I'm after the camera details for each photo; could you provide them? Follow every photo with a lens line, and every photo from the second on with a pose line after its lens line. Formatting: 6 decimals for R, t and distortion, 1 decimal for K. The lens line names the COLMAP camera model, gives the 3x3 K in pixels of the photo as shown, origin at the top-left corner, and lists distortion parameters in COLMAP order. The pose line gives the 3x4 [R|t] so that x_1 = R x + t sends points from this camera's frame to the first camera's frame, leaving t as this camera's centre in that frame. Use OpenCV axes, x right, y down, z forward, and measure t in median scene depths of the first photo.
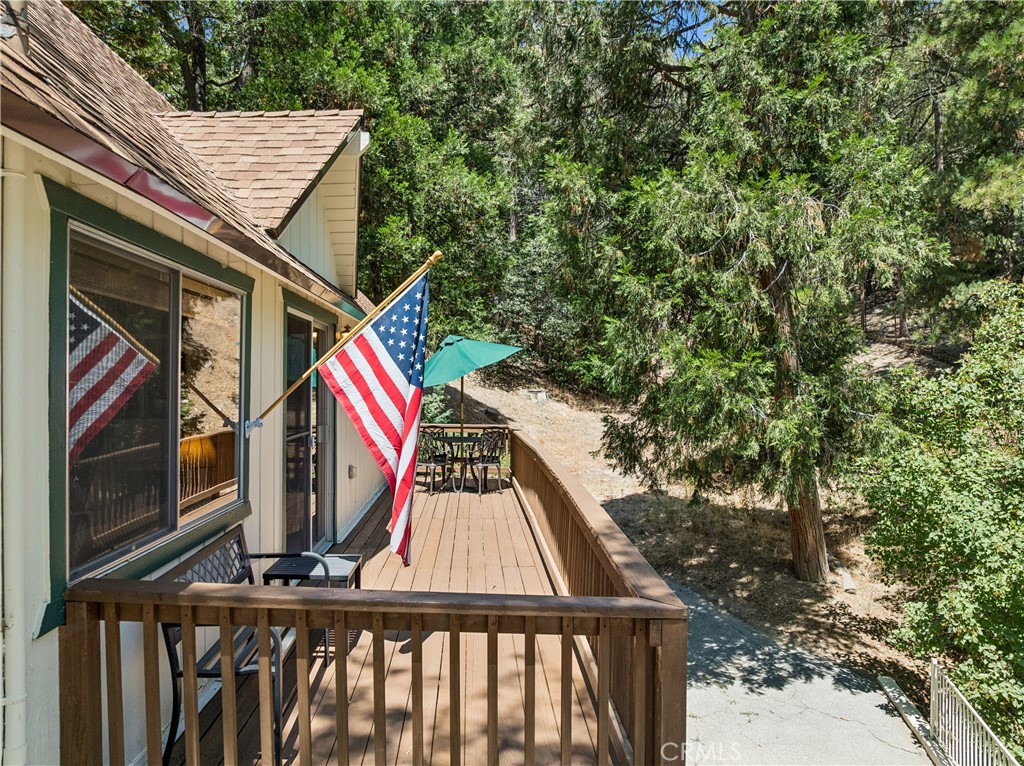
lens RADIAL K [[710.2, 0, 512.0], [0, 710.2, 383.0], [0, 0, 1]] dist [0.003873, 0.001619]
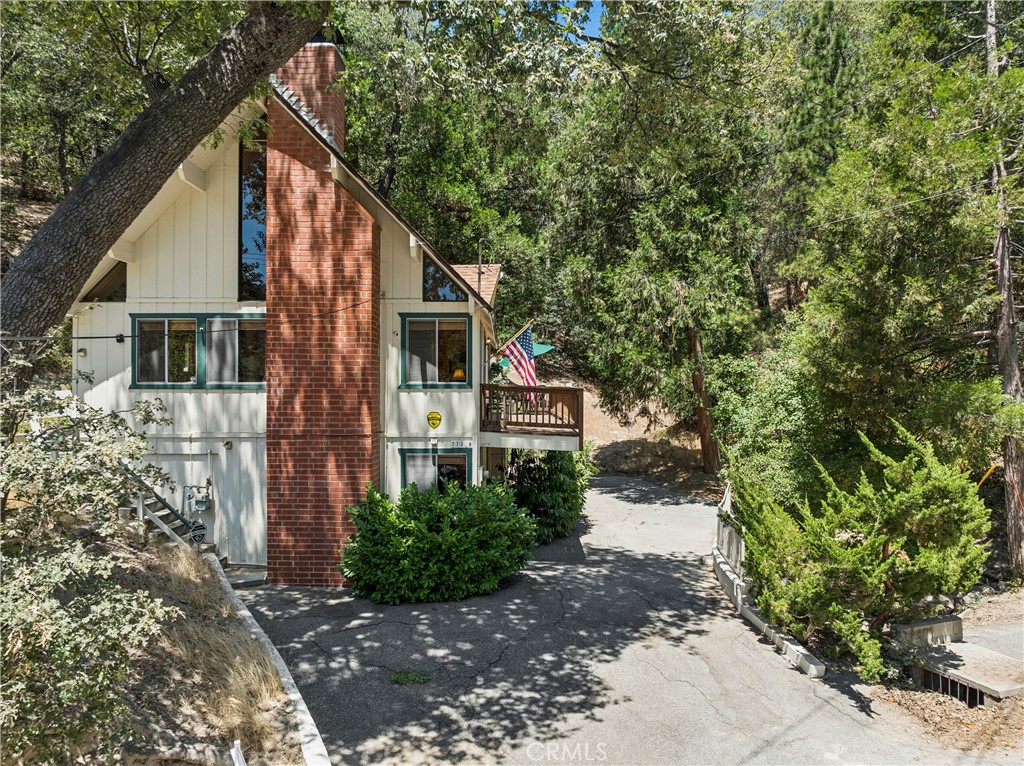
lens RADIAL K [[712.2, 0, 515.5], [0, 712.2, 377.8], [0, 0, 1]] dist [0.135351, -0.000128]
pose [[0.999136, 0.000700, -0.041560, -0.012132], [-0.001281, 0.999902, -0.013969, 0.059494], [0.041546, 0.014010, 0.999038, -0.926802]]
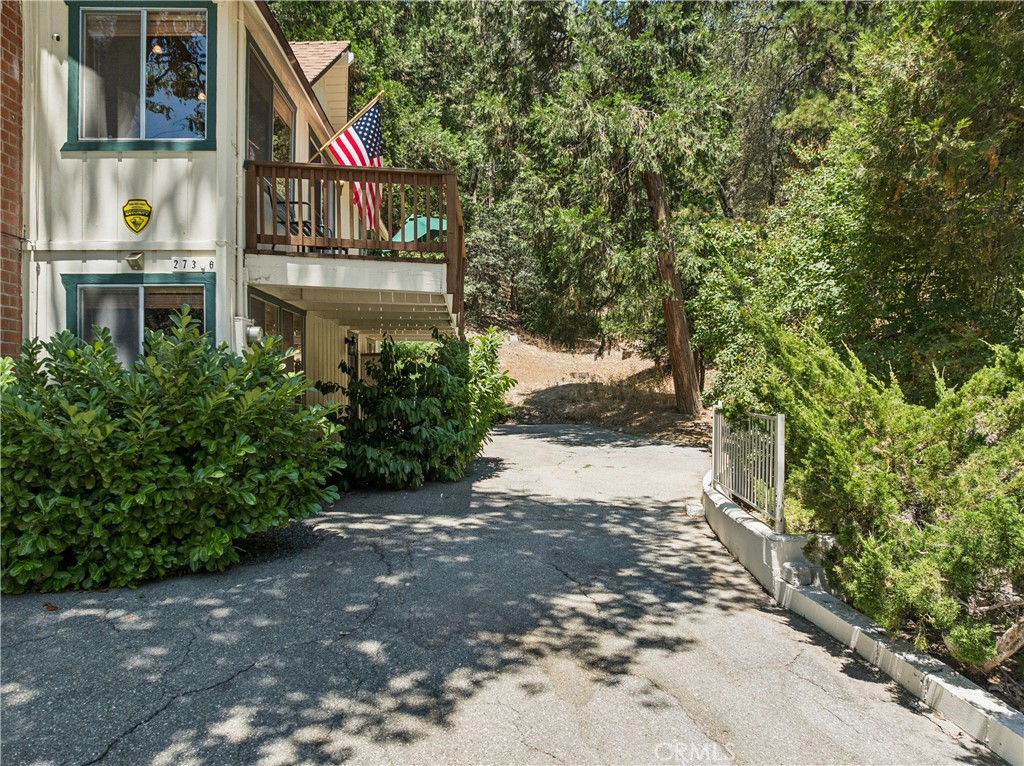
lens RADIAL K [[709.9, 0, 470.6], [0, 709.9, 384.9], [0, 0, 1]] dist [0.001719, 0.000125]
pose [[0.998512, 0.001827, -0.054496, 0.094633], [-0.001434, 0.999973, 0.007257, 0.224432], [0.054508, -0.007168, 0.998488, -0.385939]]
